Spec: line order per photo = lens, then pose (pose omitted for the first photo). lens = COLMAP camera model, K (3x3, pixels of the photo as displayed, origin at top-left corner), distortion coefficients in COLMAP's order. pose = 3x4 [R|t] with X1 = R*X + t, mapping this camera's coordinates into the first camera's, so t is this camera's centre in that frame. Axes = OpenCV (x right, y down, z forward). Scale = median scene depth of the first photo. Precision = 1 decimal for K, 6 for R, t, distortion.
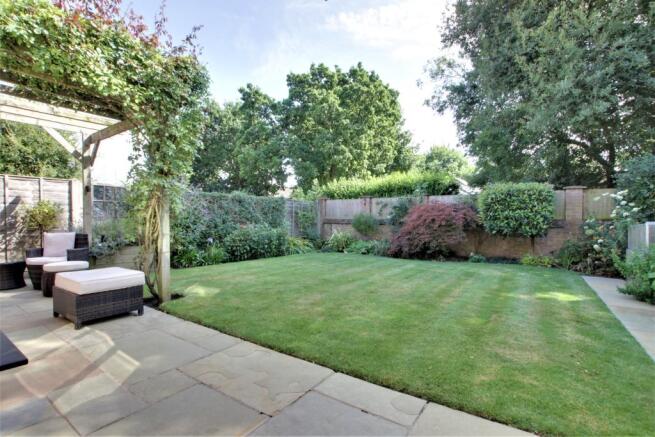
lens RADIAL K [[312.8, 0, 329.4], [0, 312.8, 225.7], [0, 0, 1]] dist [-0.030785, 0.002290]
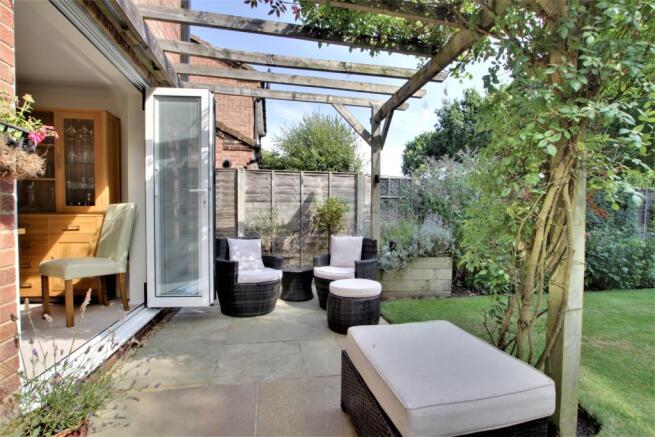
lens RADIAL K [[312.8, 0, 327.8], [0, 312.8, 219.6], [0, 0, 1]] dist [-0.030785, 0.002290]
pose [[0.721485, 0.011700, -0.692332, -0.334950], [-0.023834, 0.999684, -0.007945, -0.012178], [0.692020, 0.022233, 0.721536, 0.357089]]
